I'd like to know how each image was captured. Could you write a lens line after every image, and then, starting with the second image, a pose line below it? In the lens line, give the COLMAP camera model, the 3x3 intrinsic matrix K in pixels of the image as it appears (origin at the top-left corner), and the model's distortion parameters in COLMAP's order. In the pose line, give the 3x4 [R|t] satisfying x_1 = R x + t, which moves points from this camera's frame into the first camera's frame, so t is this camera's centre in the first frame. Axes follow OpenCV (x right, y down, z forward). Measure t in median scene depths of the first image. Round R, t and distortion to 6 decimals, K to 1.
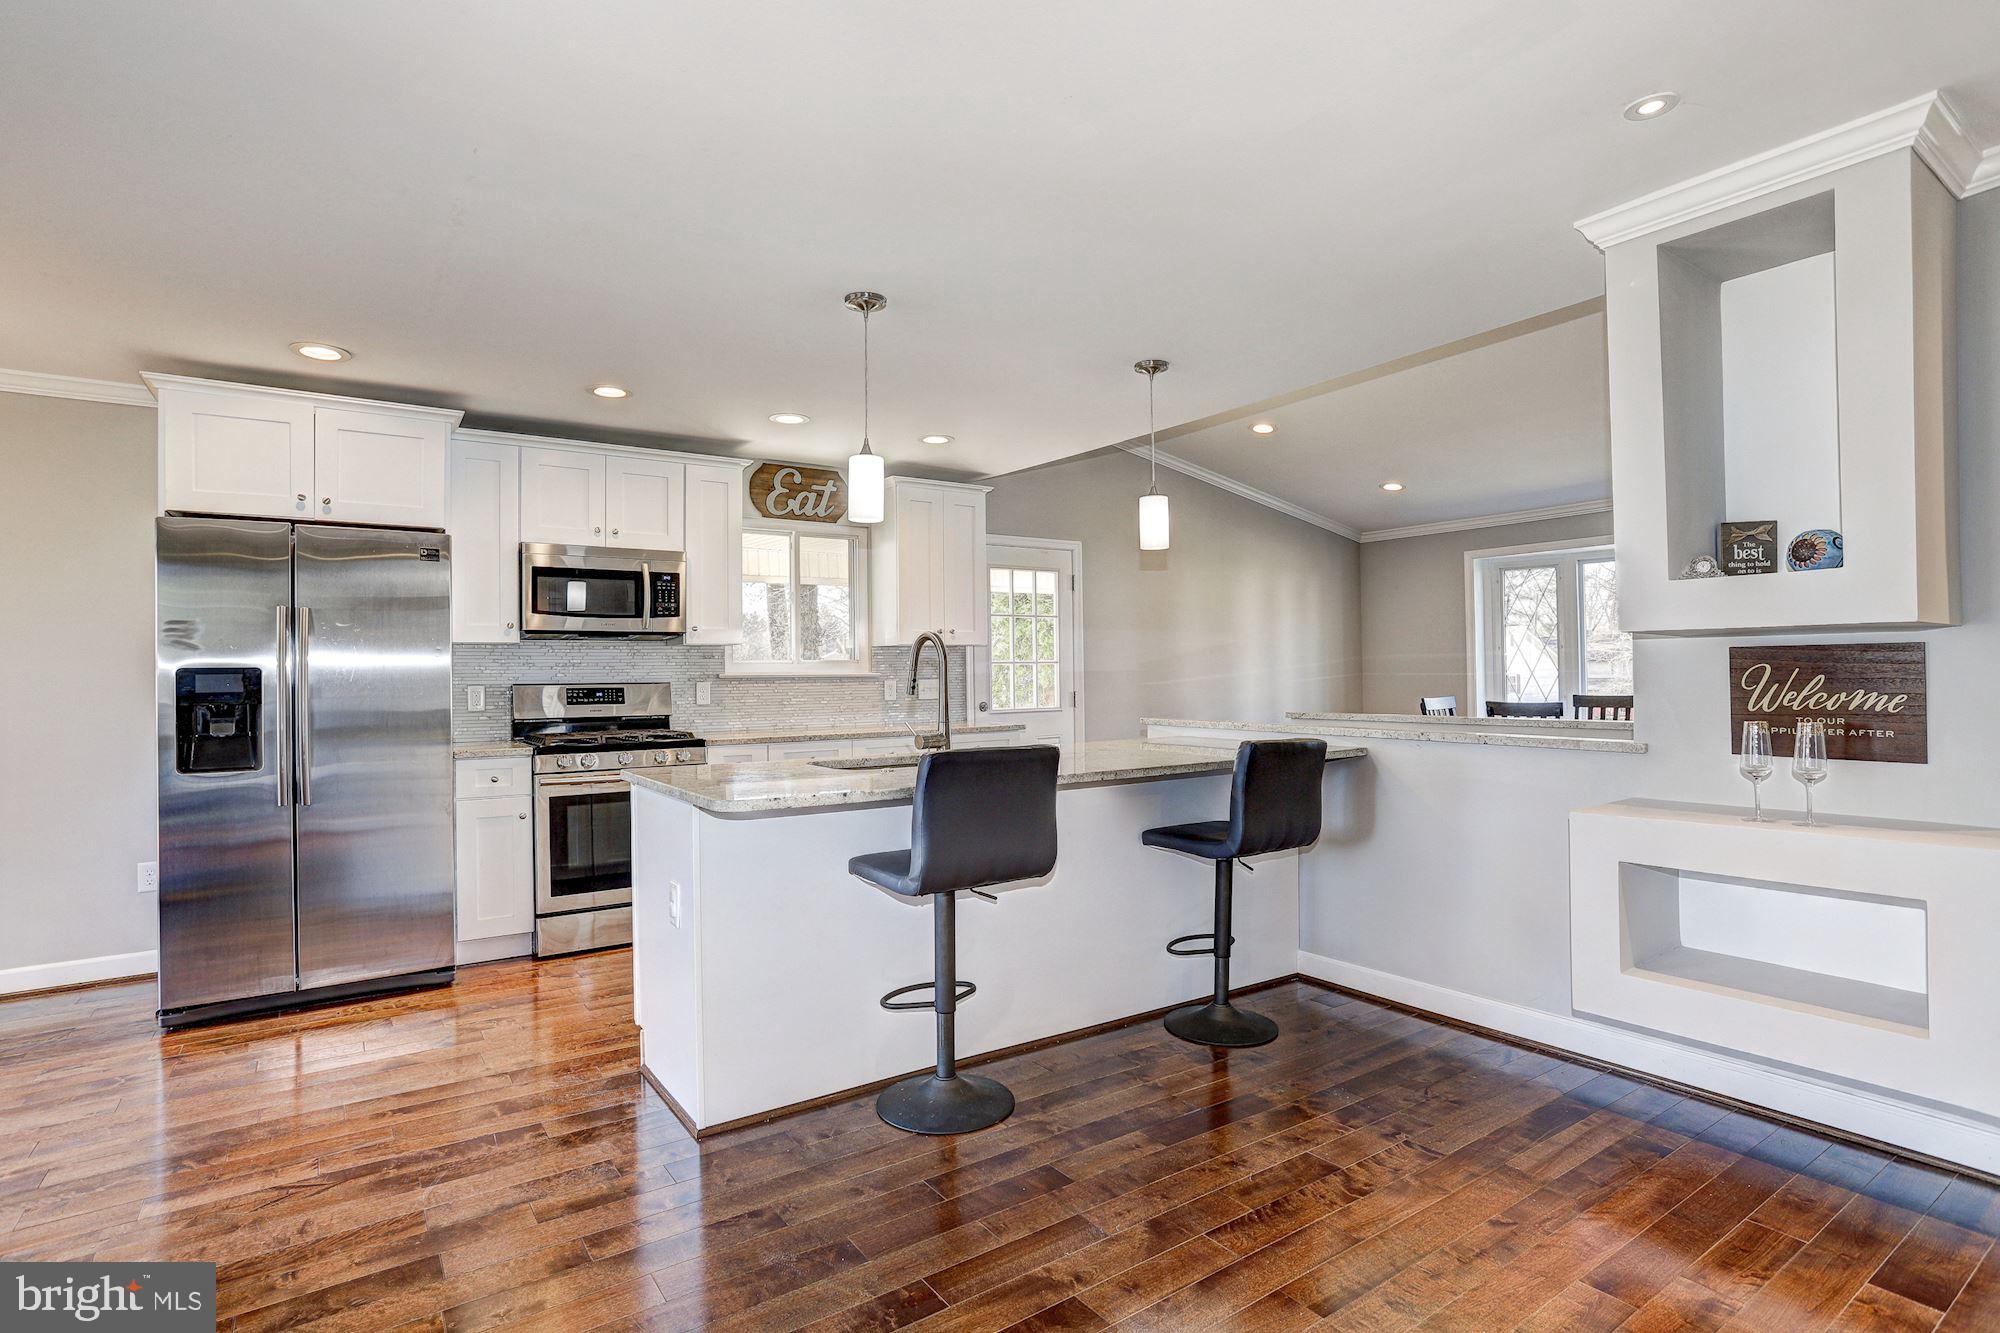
lens RADIAL K [[978.7, 0, 987.1], [0, 978.7, 663.8], [0, 0, 1]] dist [-0.064580, 0.035799]
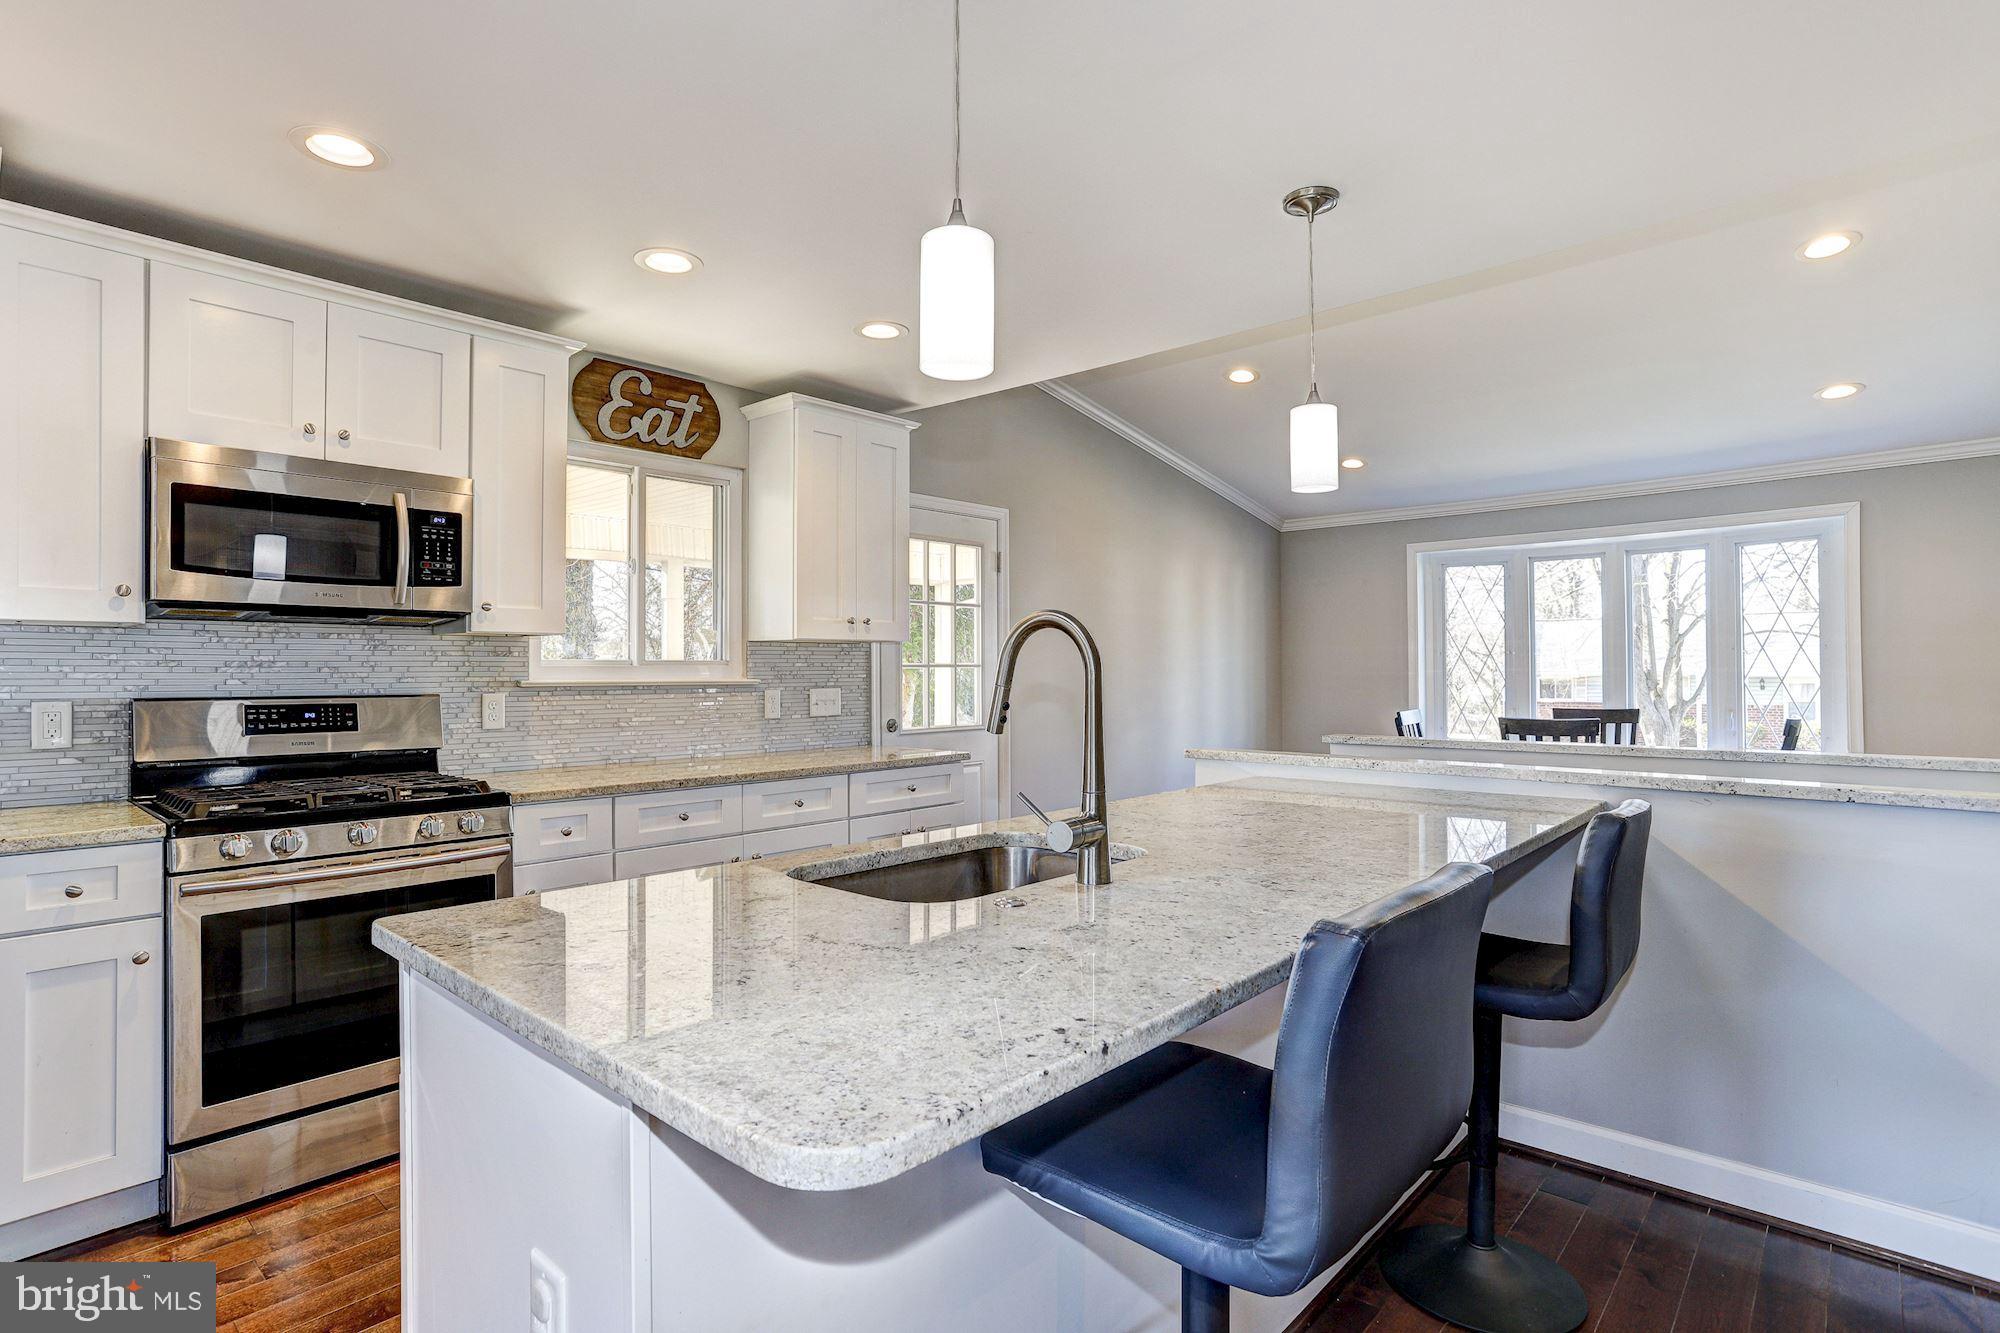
lens RADIAL K [[997.0, 0, 993.3], [0, 997.0, 662.3], [0, 0, 1]] dist [-0.064713, 0.038121]
pose [[0.972335, 0.009745, 0.233386, -0.170692], [-0.009434, 0.999952, -0.002449, -0.003897], [-0.233399, 0.000179, 0.972381, 0.414731]]
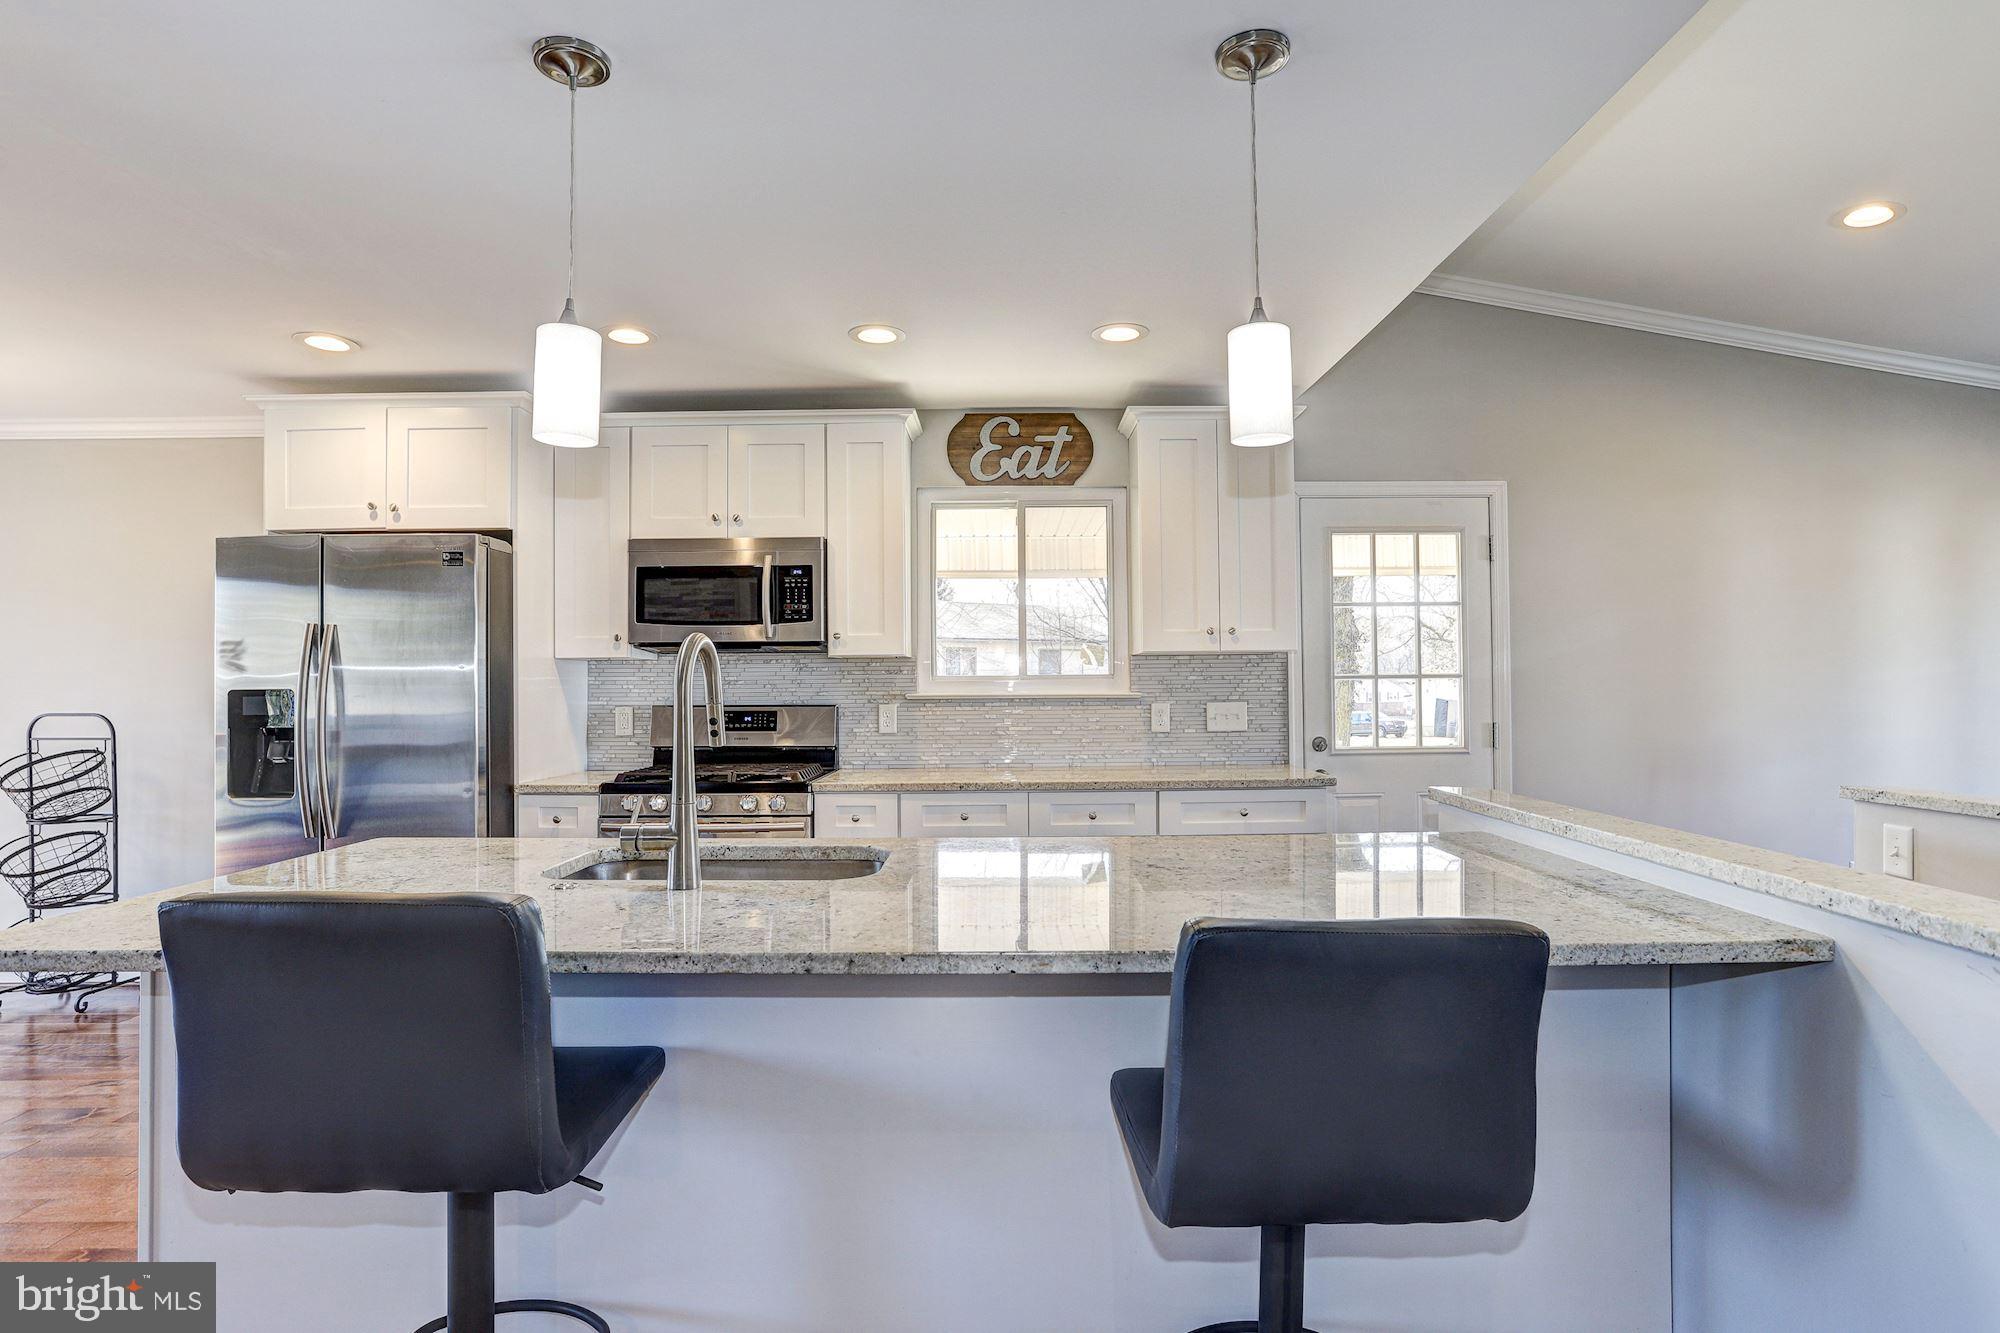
lens RADIAL K [[1022.7, 0, 1000.0], [0, 1022.7, 666.5], [0, 0, 1]] dist [-0.044428, 0.000122]
pose [[0.828805, -0.005992, -0.559506, 0.326711], [0.004565, 0.999982, -0.003947, -0.010660], [0.559519, 0.000717, 0.828817, 0.507655]]
